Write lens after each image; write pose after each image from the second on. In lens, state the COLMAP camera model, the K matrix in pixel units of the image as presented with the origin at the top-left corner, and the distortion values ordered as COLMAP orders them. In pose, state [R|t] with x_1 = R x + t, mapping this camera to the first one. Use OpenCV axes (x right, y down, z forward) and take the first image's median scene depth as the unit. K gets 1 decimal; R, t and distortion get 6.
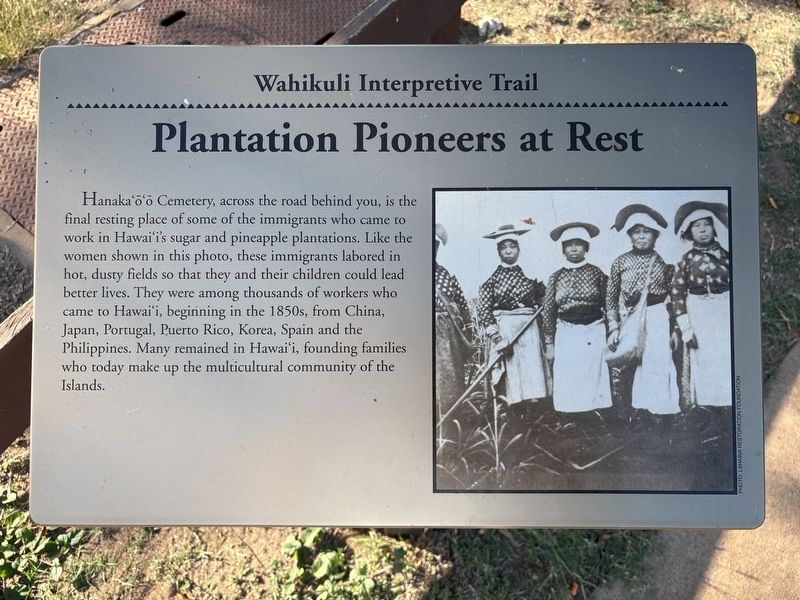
lens RADIAL K [[616.2, 0, 399.8], [0, 616.2, 299.2], [0, 0, 1]] dist [-0.004773, -0.001905]
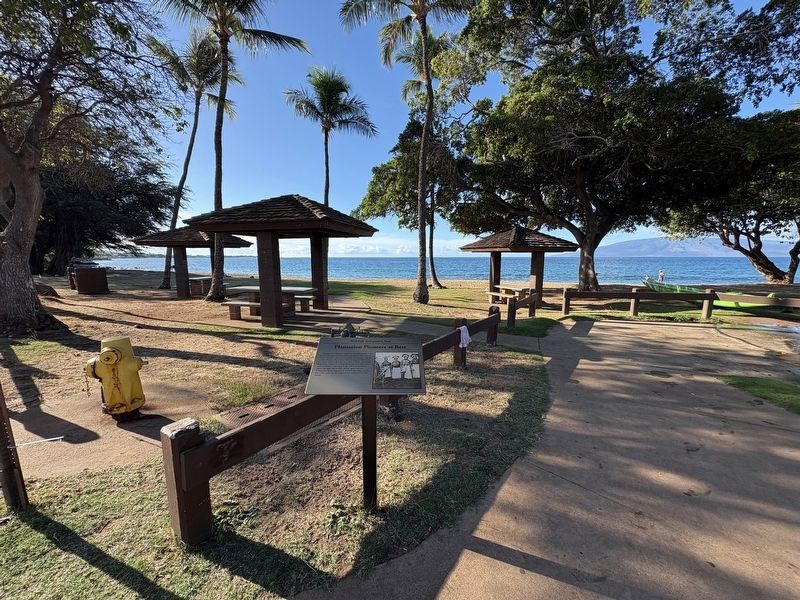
lens RADIAL K [[321.4, 0, 399.6], [0, 321.4, 300.4], [0, 0, 1]] dist [0.000058, 0.000004]
pose [[0.999831, 0.011866, 0.014064, 0.268450], [0.003303, 0.636158, -0.771552, 2.219129], [-0.018102, 0.771468, 0.636011, -1.726308]]
